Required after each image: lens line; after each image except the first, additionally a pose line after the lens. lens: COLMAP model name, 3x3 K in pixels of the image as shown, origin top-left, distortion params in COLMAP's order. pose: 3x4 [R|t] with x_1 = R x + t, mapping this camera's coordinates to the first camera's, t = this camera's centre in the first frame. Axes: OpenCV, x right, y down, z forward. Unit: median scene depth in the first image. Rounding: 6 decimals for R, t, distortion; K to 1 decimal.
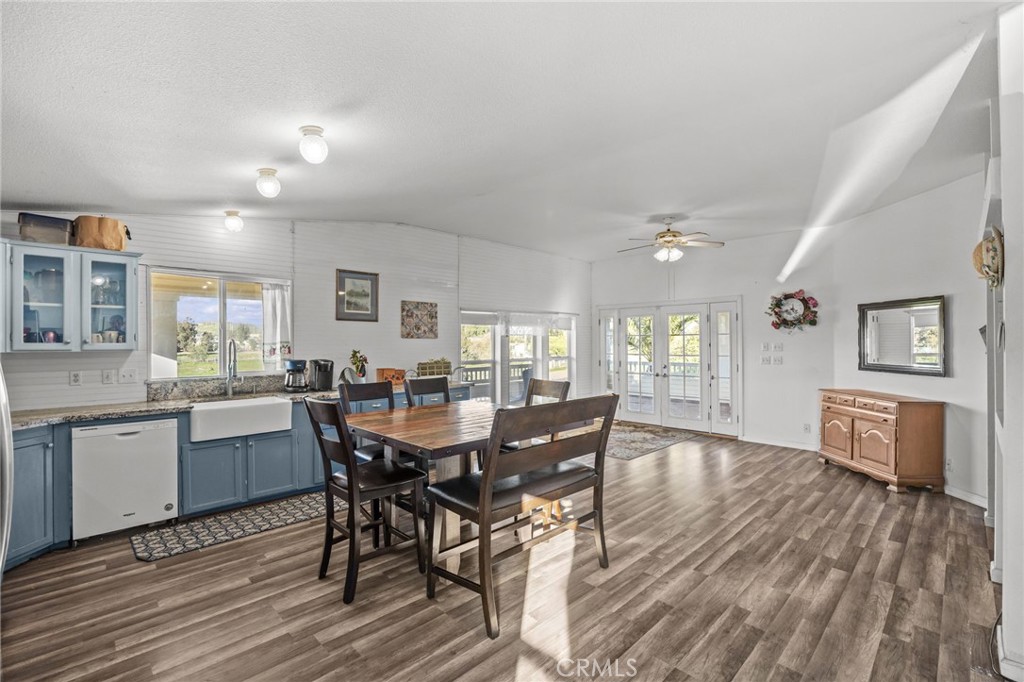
lens RADIAL K [[453.4, 0, 509.7], [0, 453.4, 339.3], [0, 0, 1]] dist [-0.018444, 0.000426]
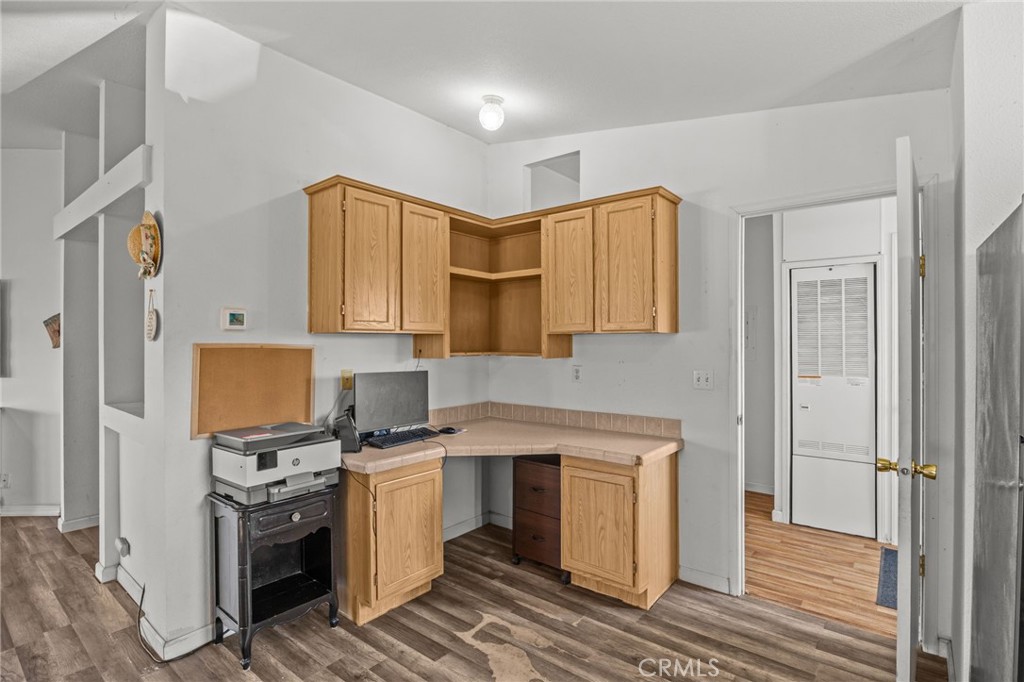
lens RADIAL K [[495.2, 0, 506.9], [0, 495.2, 344.1], [0, 0, 1]] dist [-0.013234, -0.000241]
pose [[-0.111293, -0.006830, 0.993764, -0.029295], [-0.005802, 0.999964, 0.006222, 0.008426], [-0.993771, -0.005074, -0.111329, 0.124632]]
